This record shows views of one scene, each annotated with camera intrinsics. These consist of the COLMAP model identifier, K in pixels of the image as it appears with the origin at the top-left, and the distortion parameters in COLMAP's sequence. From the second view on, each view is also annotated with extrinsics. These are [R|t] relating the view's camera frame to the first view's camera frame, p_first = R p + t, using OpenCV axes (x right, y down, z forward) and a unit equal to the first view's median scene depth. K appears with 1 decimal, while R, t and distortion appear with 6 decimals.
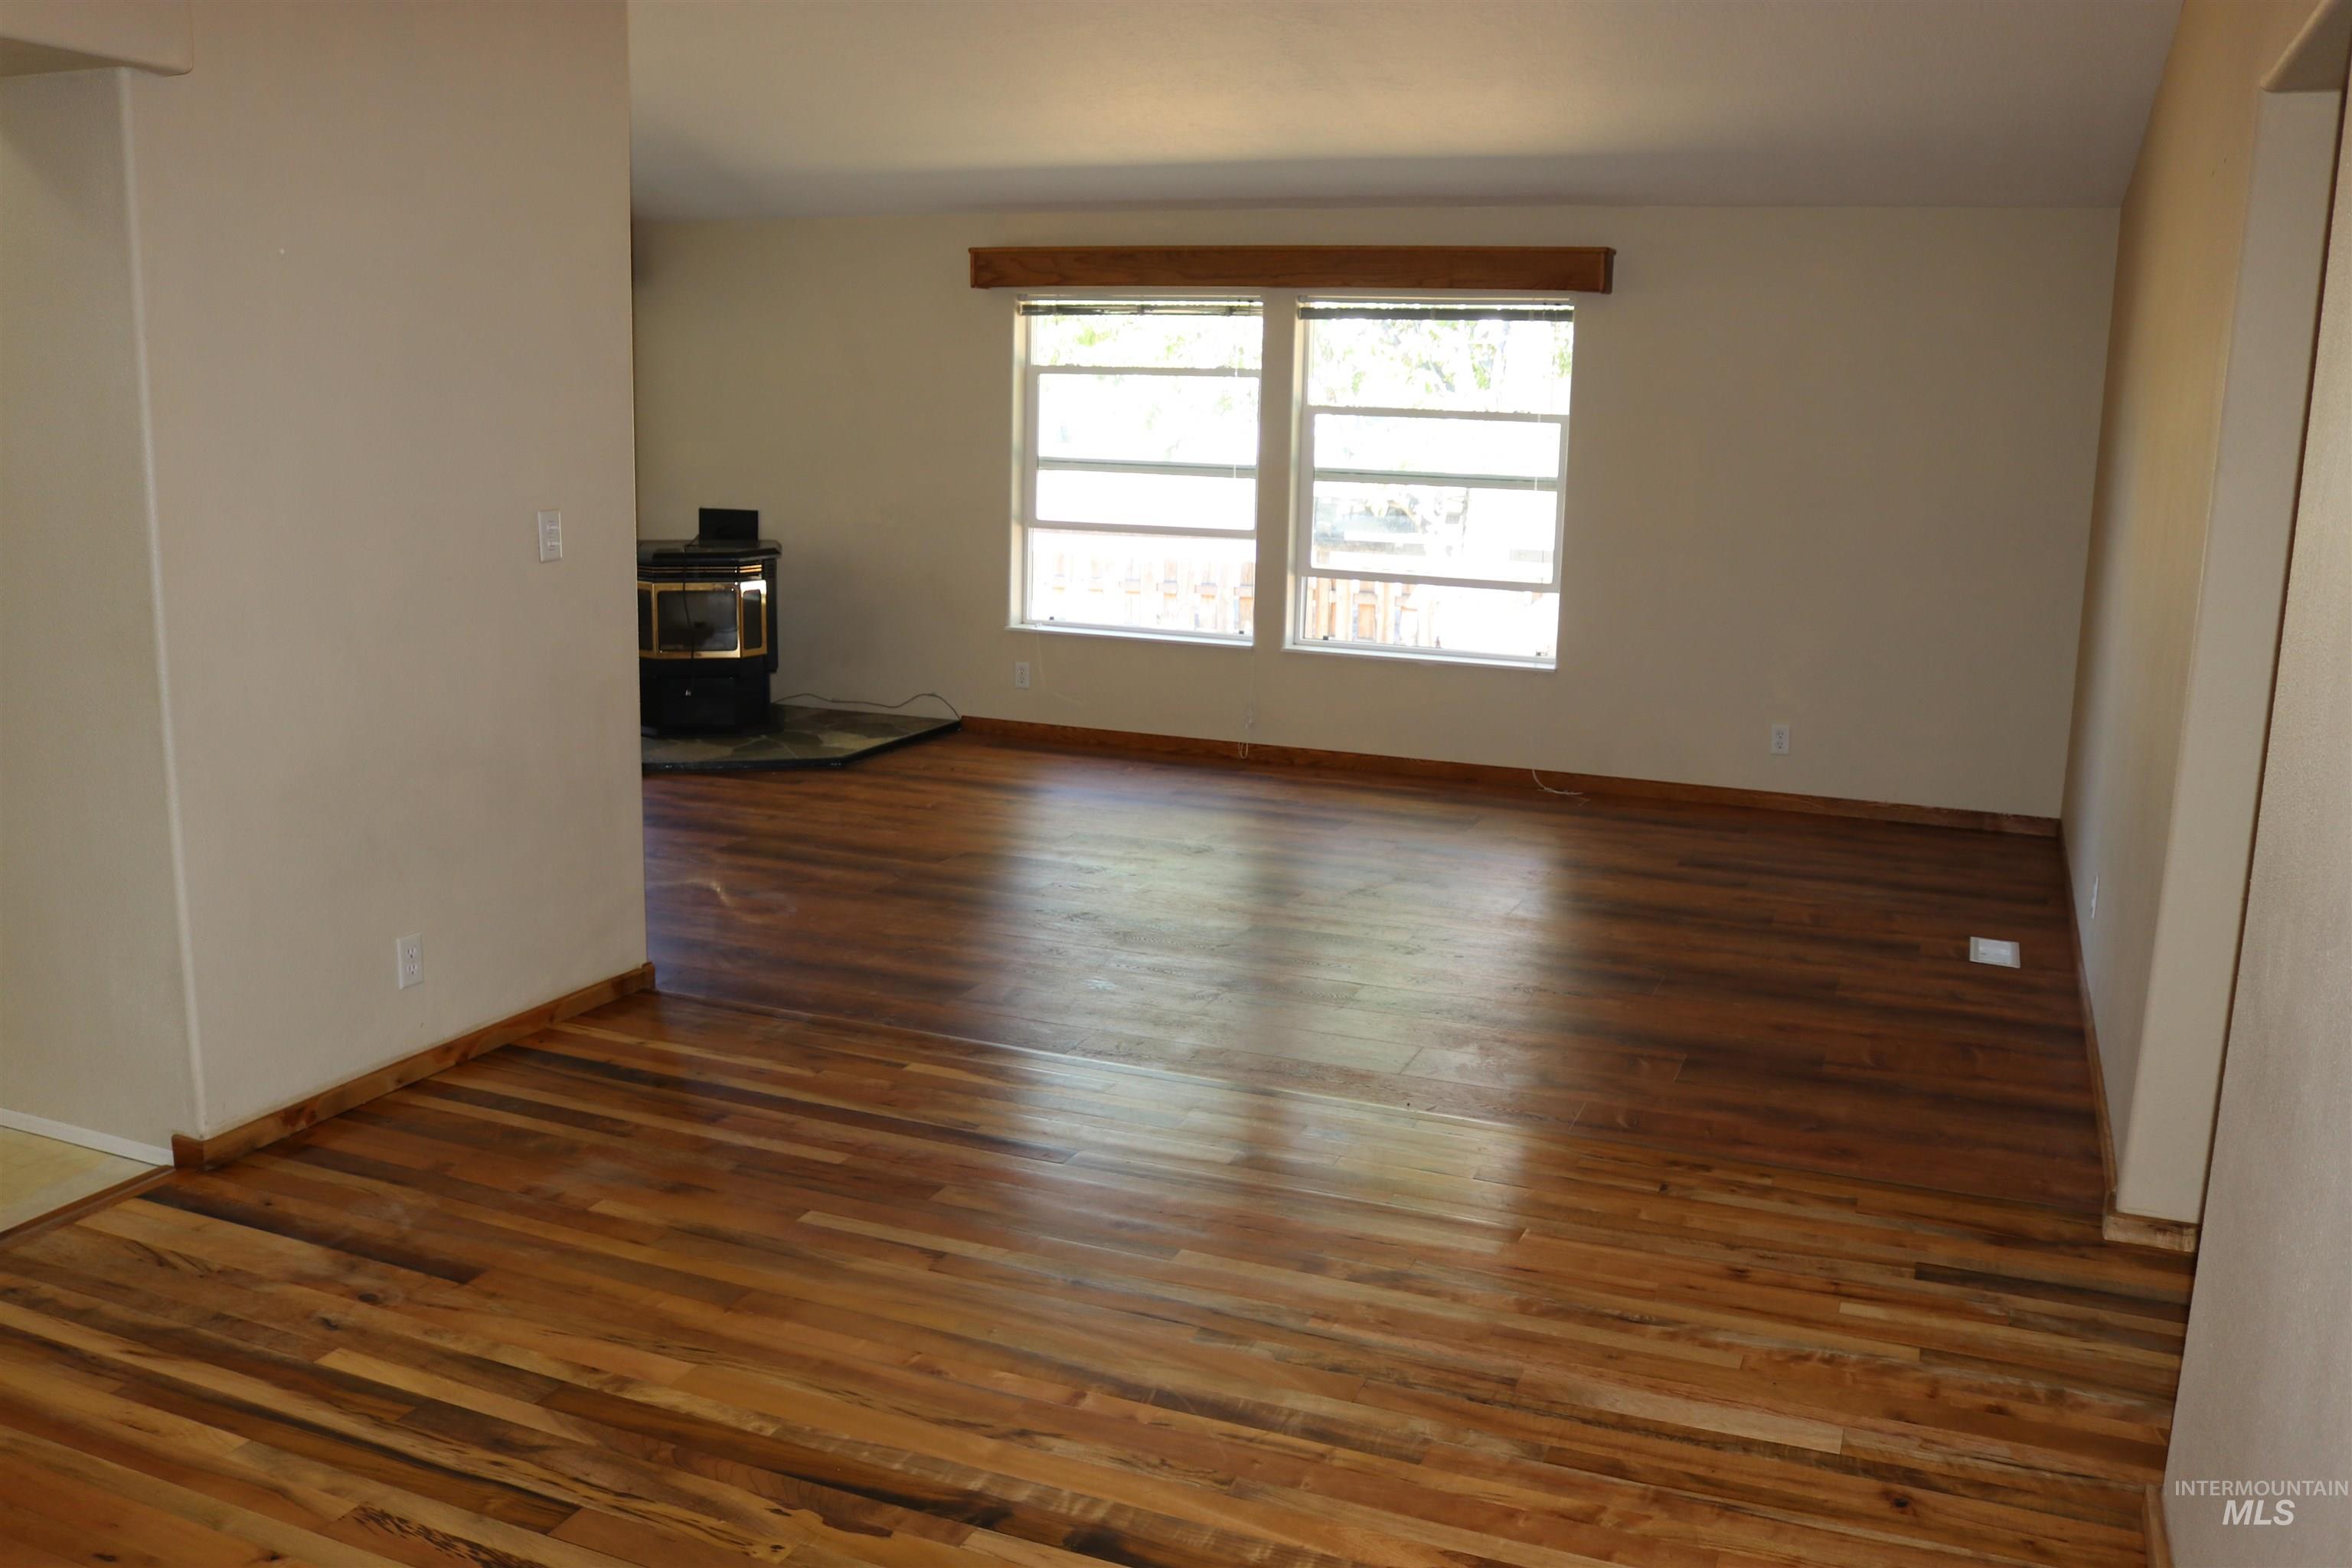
lens RADIAL K [[1971.7, 0, 1176.0], [0, 1971.7, 784.0], [0, 0, 1]] dist [-0.071315, 0.004452]
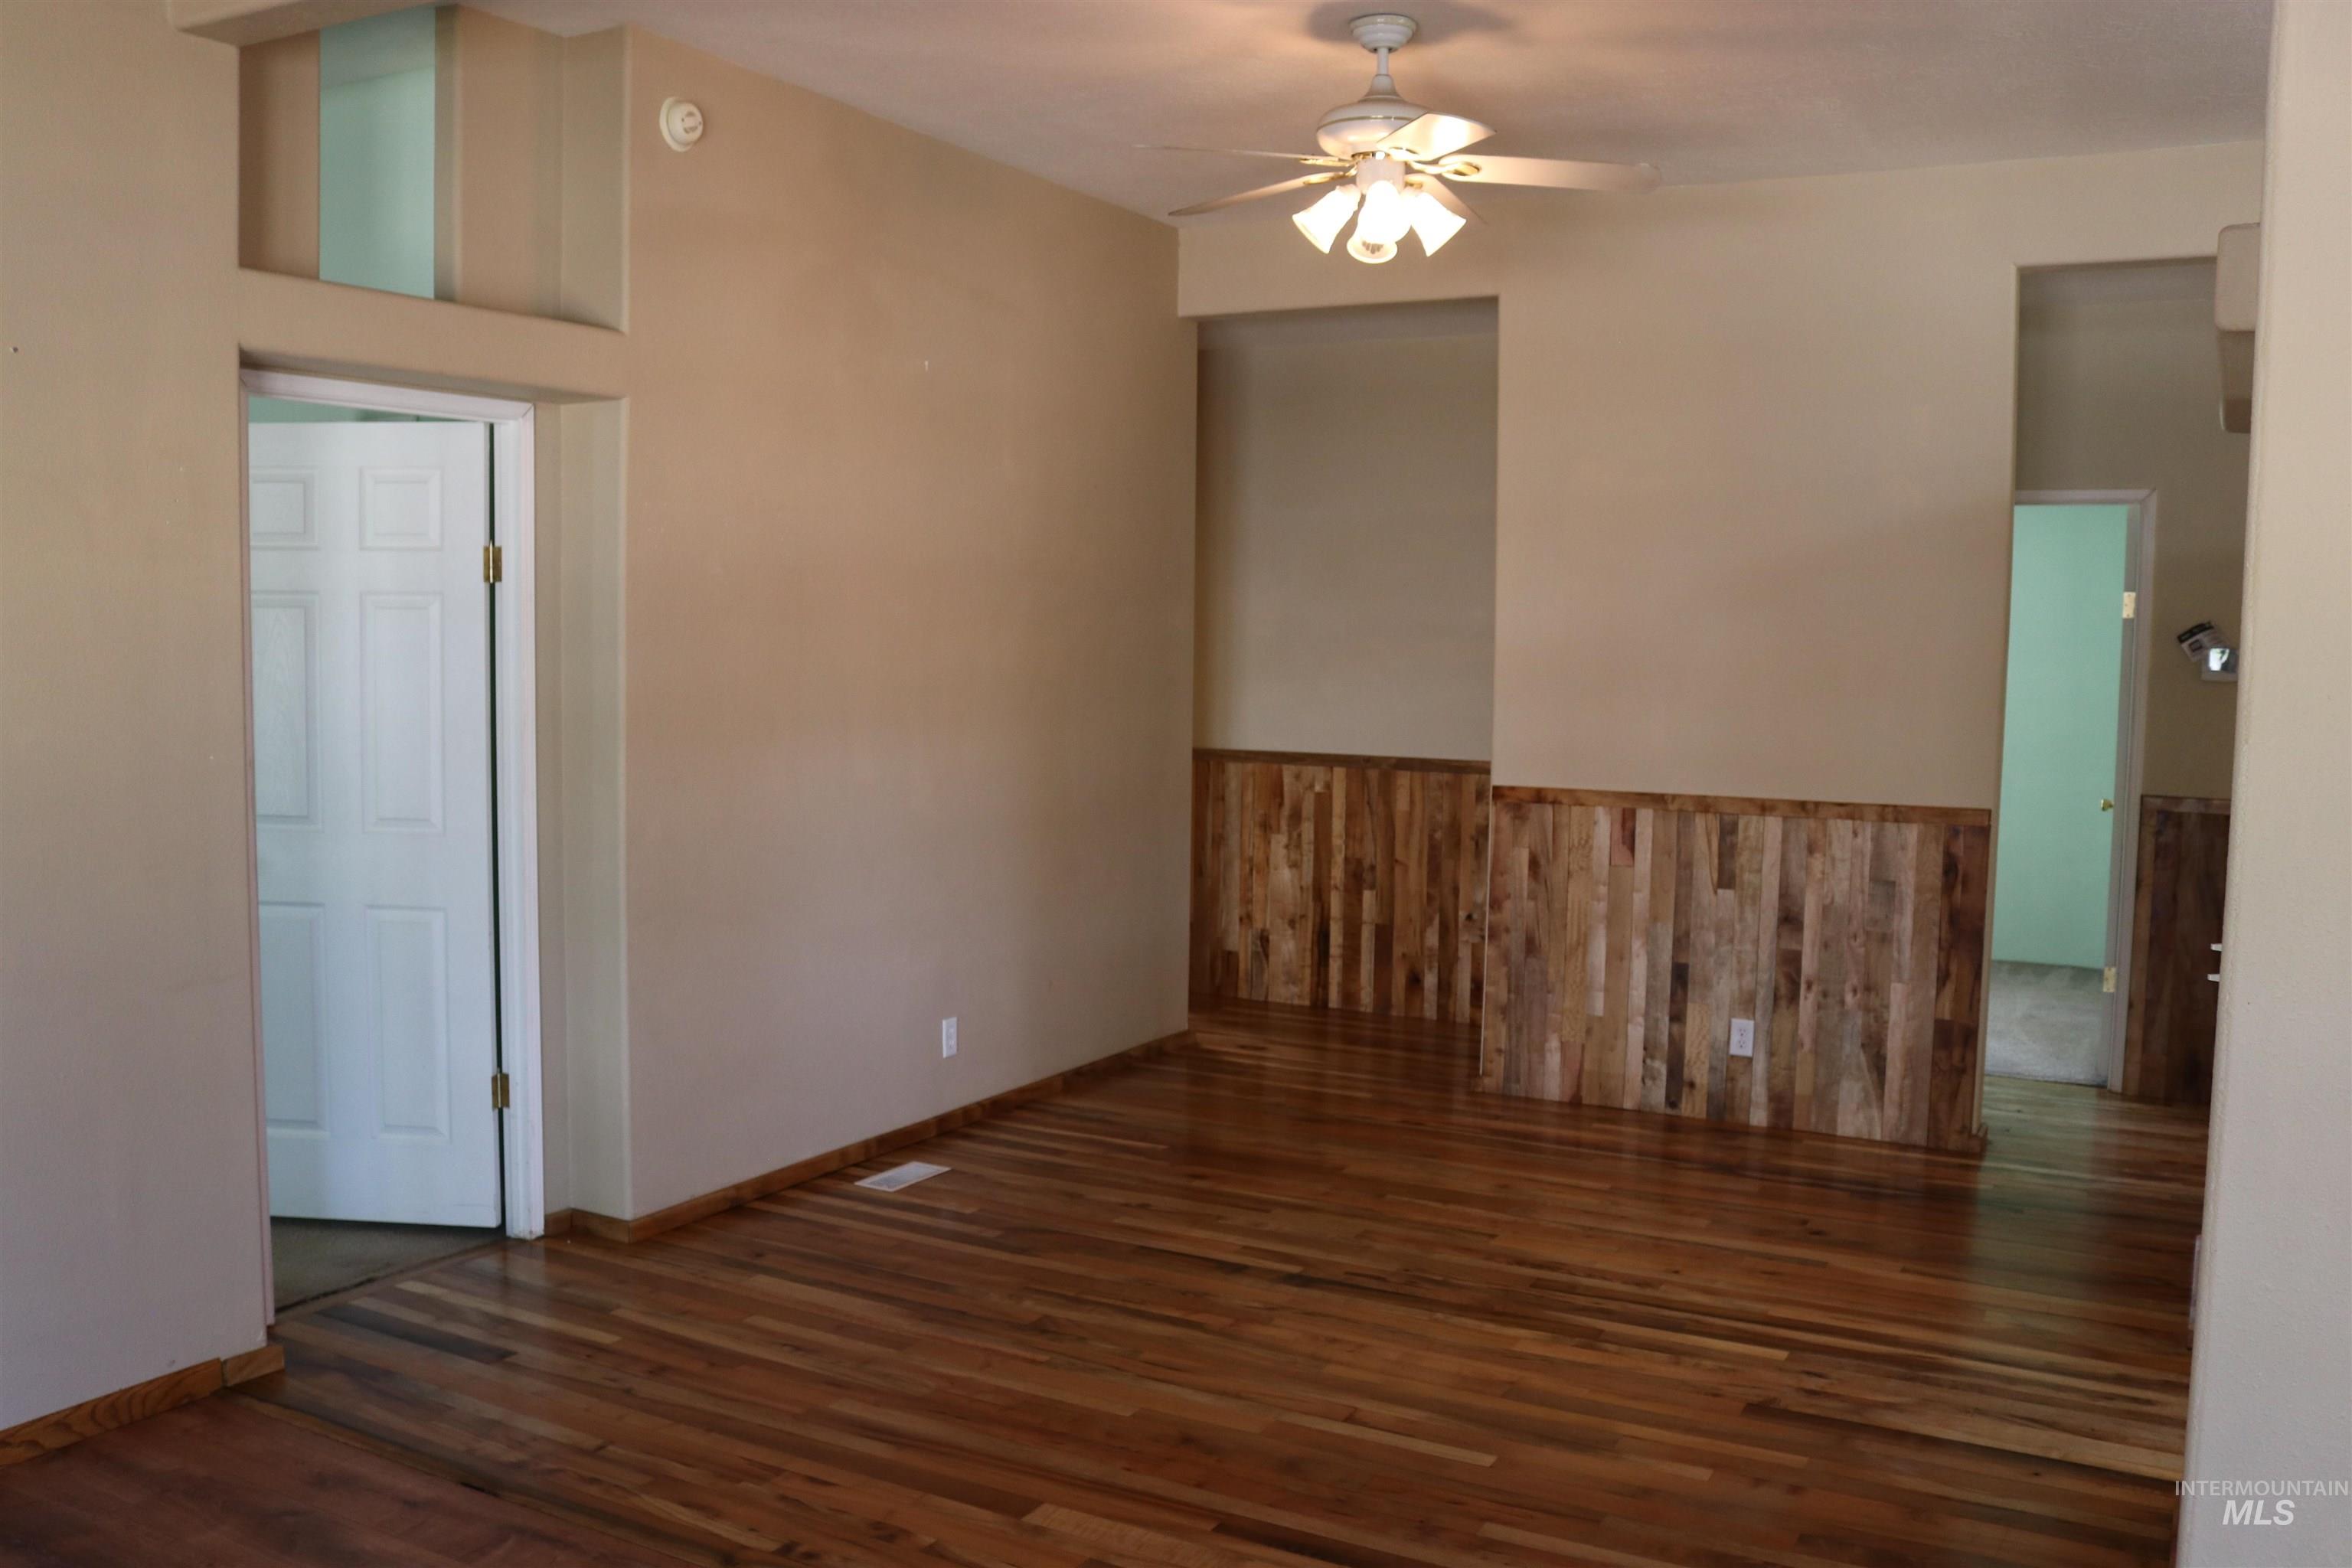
lens RADIAL K [[1971.7, 0, 1176.0], [0, 1971.7, 784.0], [0, 0, 1]] dist [-0.071315, 0.004452]
pose [[-0.992575, -0.045794, 0.112688, -0.134546], [-0.013707, 0.962634, 0.270459, -0.410291], [-0.120863, 0.266906, -0.956114, 2.027950]]
